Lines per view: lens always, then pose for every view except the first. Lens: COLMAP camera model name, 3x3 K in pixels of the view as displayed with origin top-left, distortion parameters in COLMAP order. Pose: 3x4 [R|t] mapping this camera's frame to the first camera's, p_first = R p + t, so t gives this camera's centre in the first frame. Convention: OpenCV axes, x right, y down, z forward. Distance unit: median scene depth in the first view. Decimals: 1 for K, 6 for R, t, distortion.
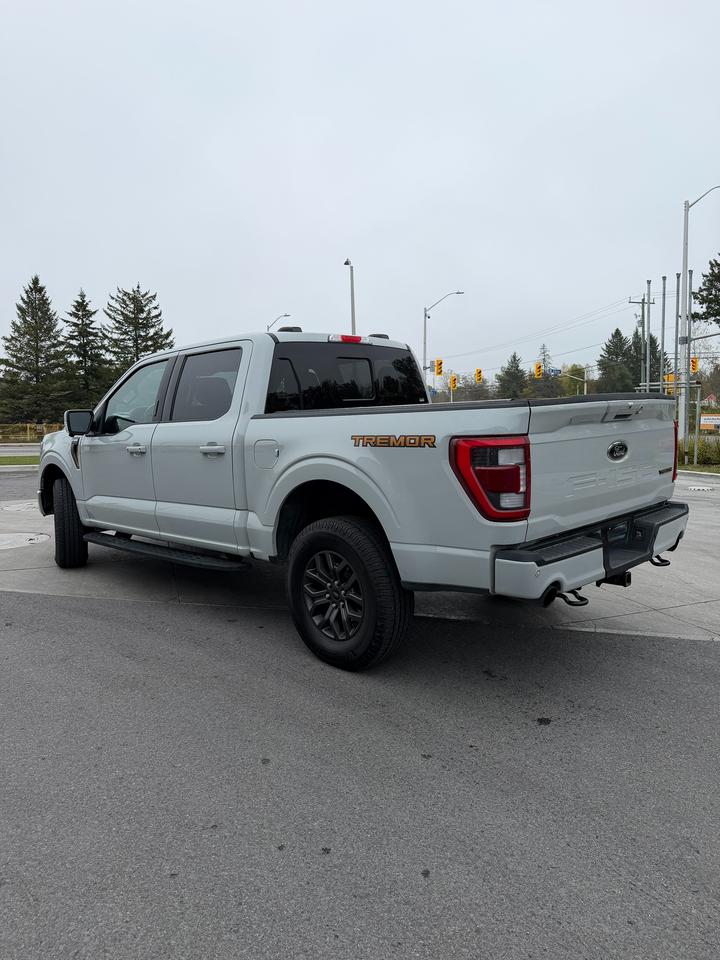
lens RADIAL K [[674.7, 0, 357.8], [0, 674.7, 473.6], [0, 0, 1]] dist [0.053532, -0.081960]
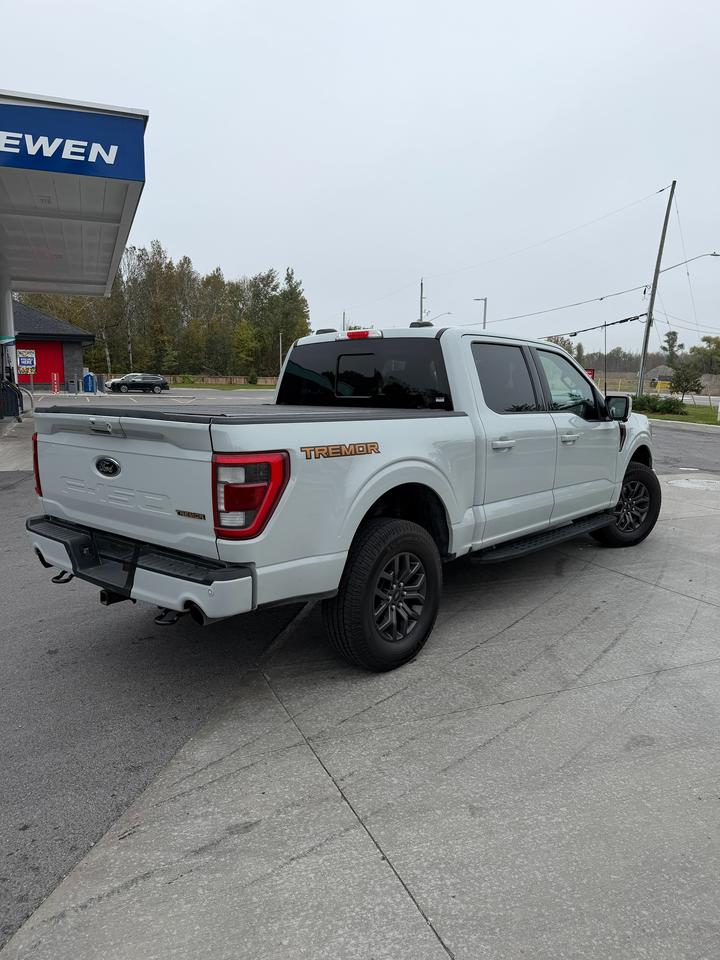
lens RADIAL K [[674.7, 0, 345.9], [0, 674.7, 482.9], [0, 0, 1]] dist [0.053532, -0.081960]
pose [[0.060154, 0.176588, -0.982445, 0.318879], [-0.098407, 0.980482, 0.170210, -0.049129], [0.993326, 0.086441, 0.076358, 0.296053]]
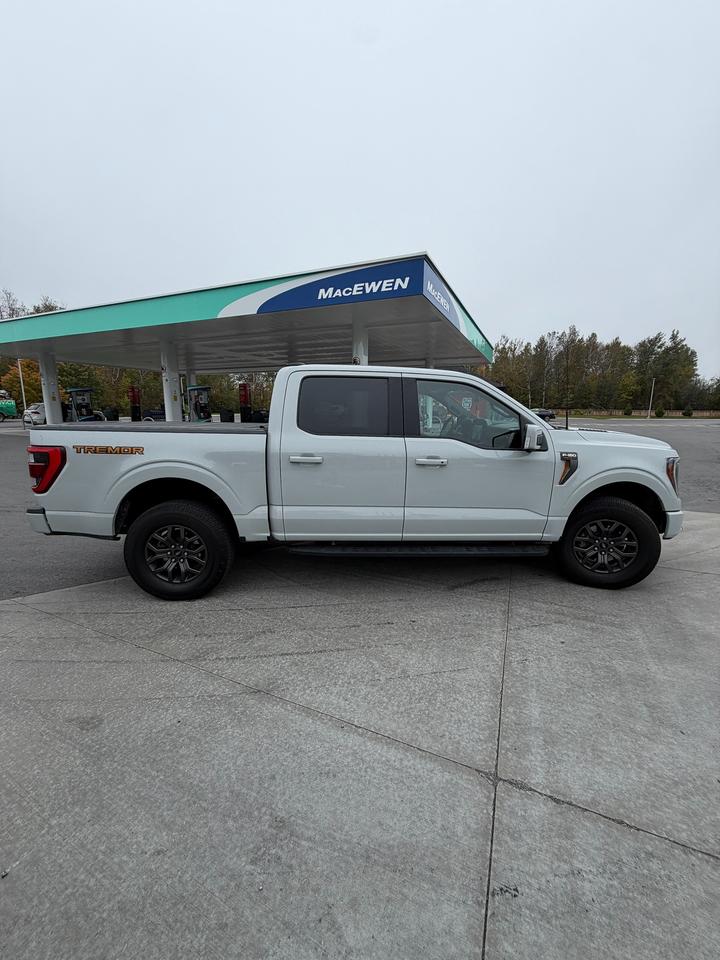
lens RADIAL K [[381.9, 0, 369.2], [0, 381.9, 473.2], [0, 0, 1]] dist [-0.000017, -0.000978]
pose [[-0.669319, 0.141985, -0.729282, 0.157404], [-0.054988, 0.969411, 0.239203, -0.065052], [0.740938, 0.200205, -0.641038, 0.538860]]
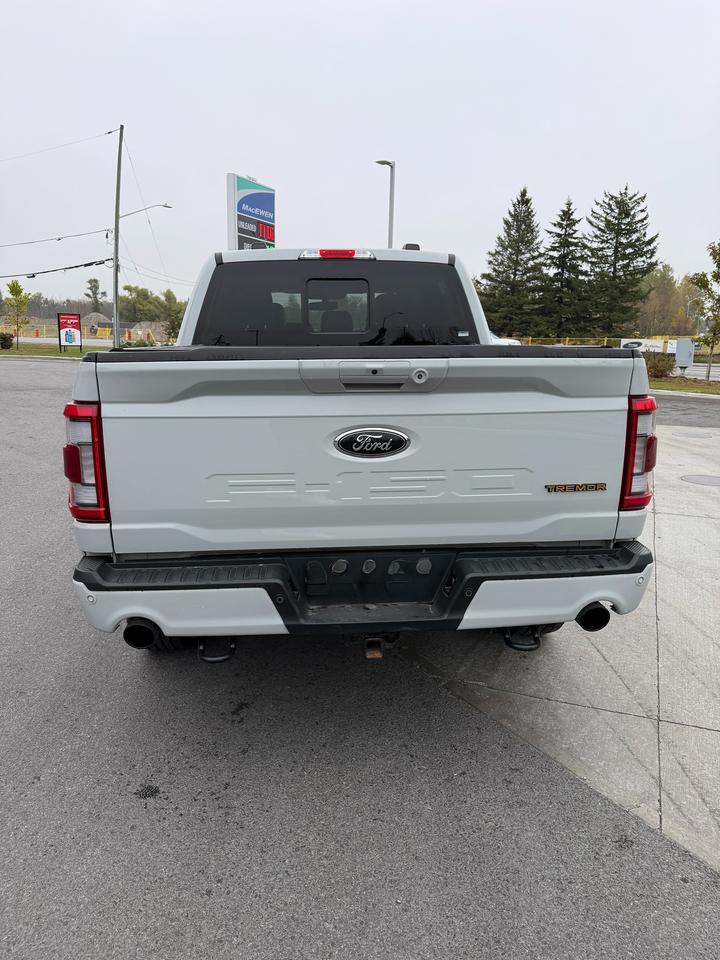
lens RADIAL K [[674.7, 0, 356.9], [0, 674.7, 479.9], [0, 0, 1]] dist [0.053532, -0.081960]
pose [[0.760162, 0.169047, -0.627358, 0.176097], [-0.083984, 0.983025, 0.163122, -0.022680], [0.644283, -0.071311, 0.761455, 0.125326]]
